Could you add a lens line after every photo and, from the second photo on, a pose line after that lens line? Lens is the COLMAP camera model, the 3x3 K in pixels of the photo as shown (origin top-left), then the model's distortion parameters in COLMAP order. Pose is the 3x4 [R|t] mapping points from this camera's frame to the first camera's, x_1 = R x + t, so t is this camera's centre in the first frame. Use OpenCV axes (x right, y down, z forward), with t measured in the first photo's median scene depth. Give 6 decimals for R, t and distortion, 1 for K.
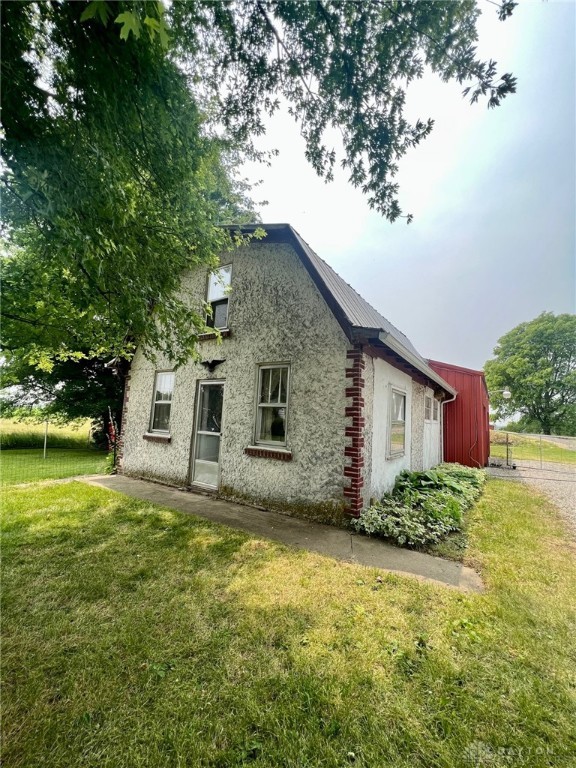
lens RADIAL K [[308.1, 0, 287.3], [0, 308.1, 381.1], [0, 0, 1]] dist [0.000290, 0.000093]
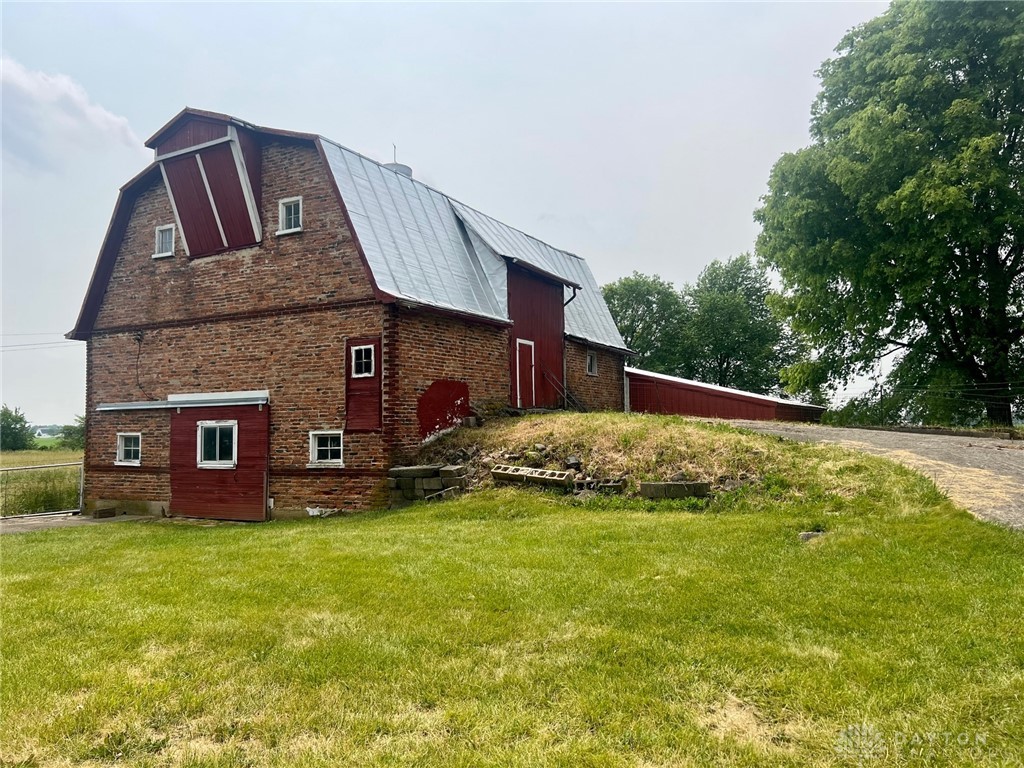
lens RADIAL K [[771.0, 0, 521.9], [0, 771.0, 384.4], [0, 0, 1]] dist [0.059980, -0.068422]
pose [[0.993231, -0.063412, 0.097318, 2.753256], [0.057335, 0.996300, 0.064019, 0.536455], [-0.101017, -0.058006, 0.993192, 2.802112]]
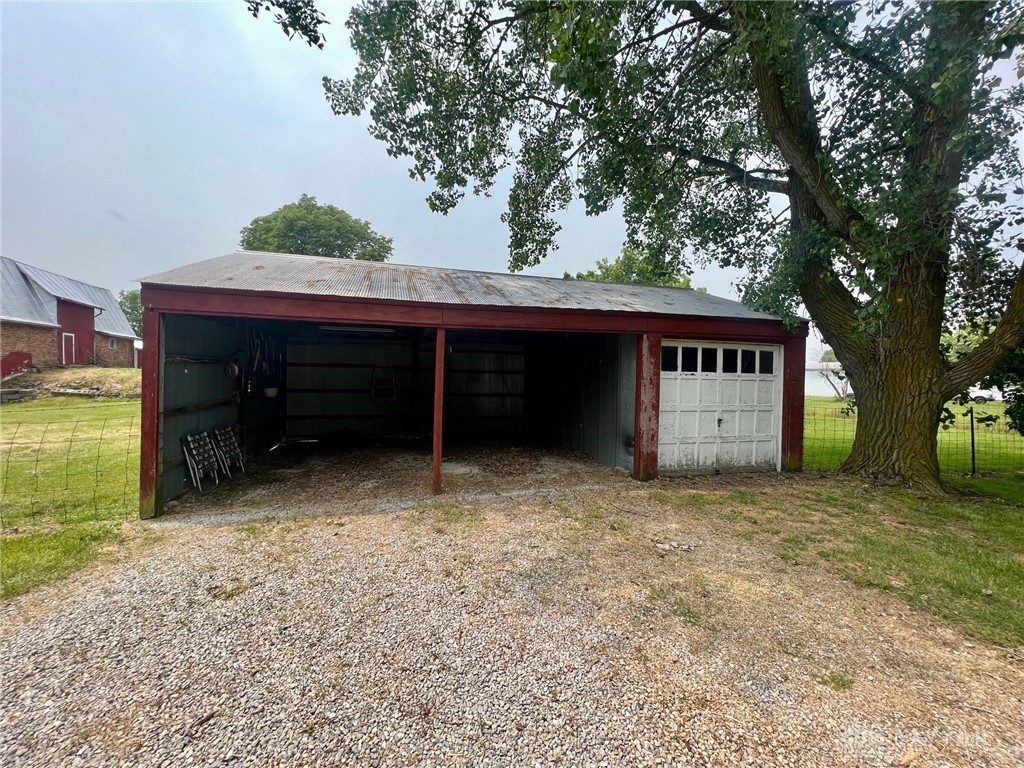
lens RADIAL K [[410.8, 0, 510.5], [0, 410.8, 381.9], [0, 0, 1]] dist [-0.001337, 0.000114]
pose [[0.596707, -0.066985, 0.799658, 2.456269], [-0.070961, 0.988201, 0.135730, 0.180156], [-0.799315, -0.137736, 0.584914, 0.368658]]
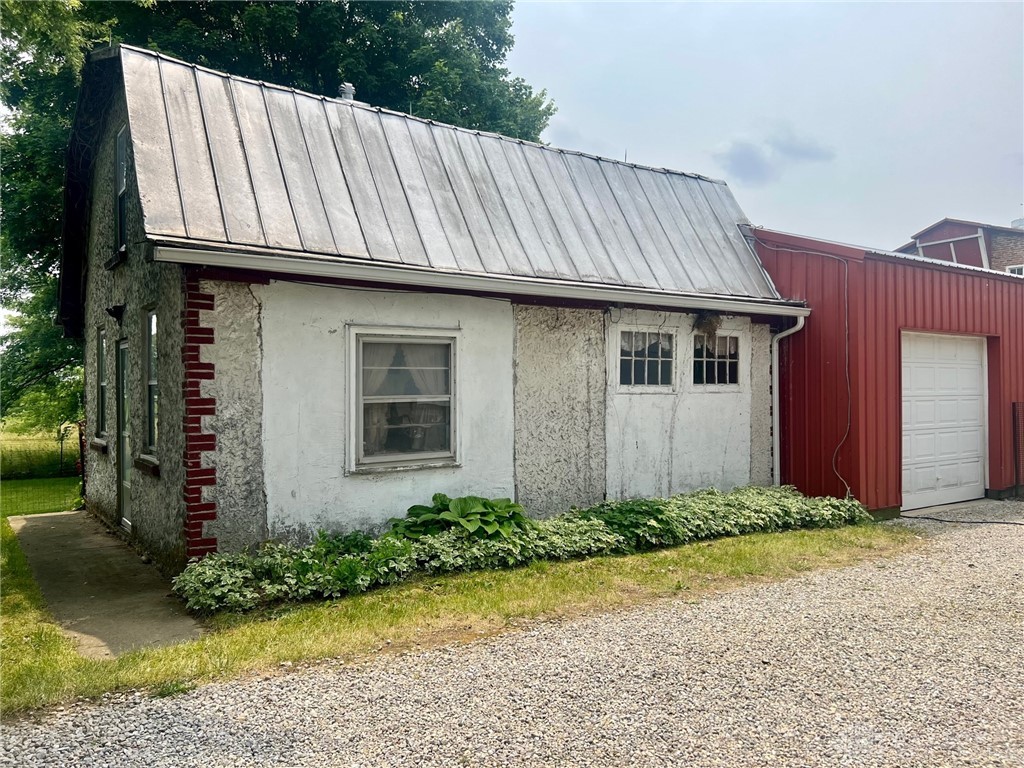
lens RADIAL K [[771.0, 0, 521.9], [0, 771.0, 384.4], [0, 0, 1]] dist [0.059980, -0.068422]
pose [[0.937539, -0.060963, -0.342497, 0.958290], [0.096241, 0.991552, 0.086956, 0.019705], [0.334303, -0.114487, 0.935486, -0.089964]]
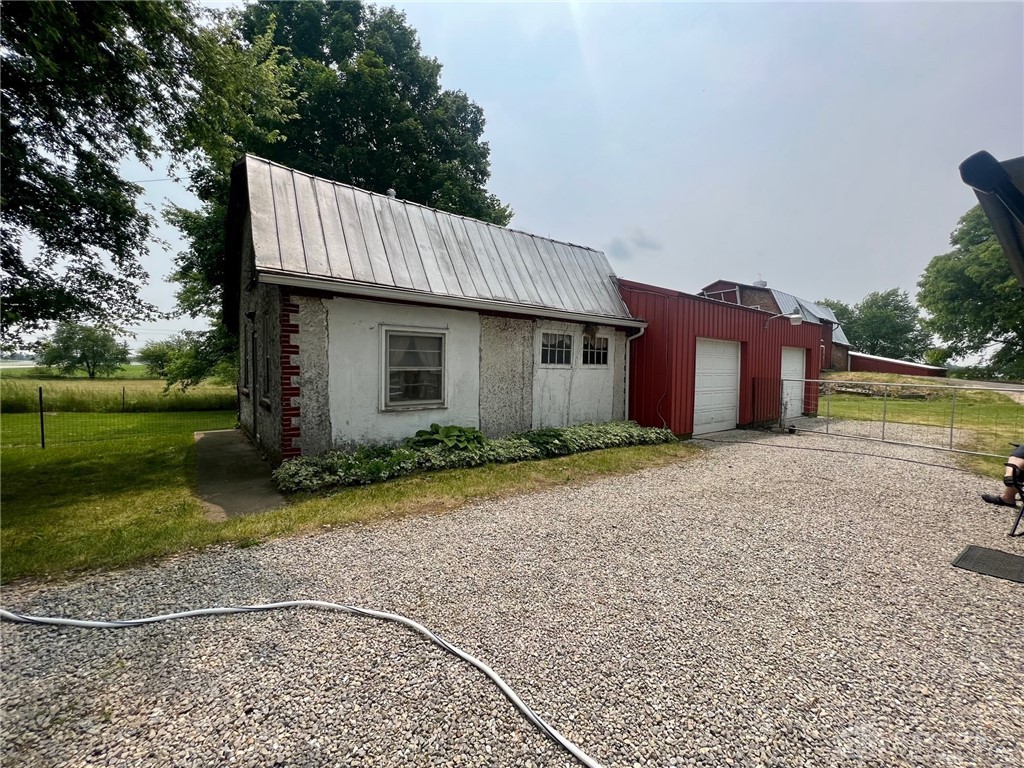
lens RADIAL K [[410.8, 0, 510.5], [0, 410.8, 381.9], [0, 0, 1]] dist [-0.001337, 0.000114]
pose [[0.950135, -0.030209, -0.310373, 0.959310], [0.074497, 0.988466, 0.131849, 0.038181], [0.302810, -0.148397, 0.941427, 0.008339]]
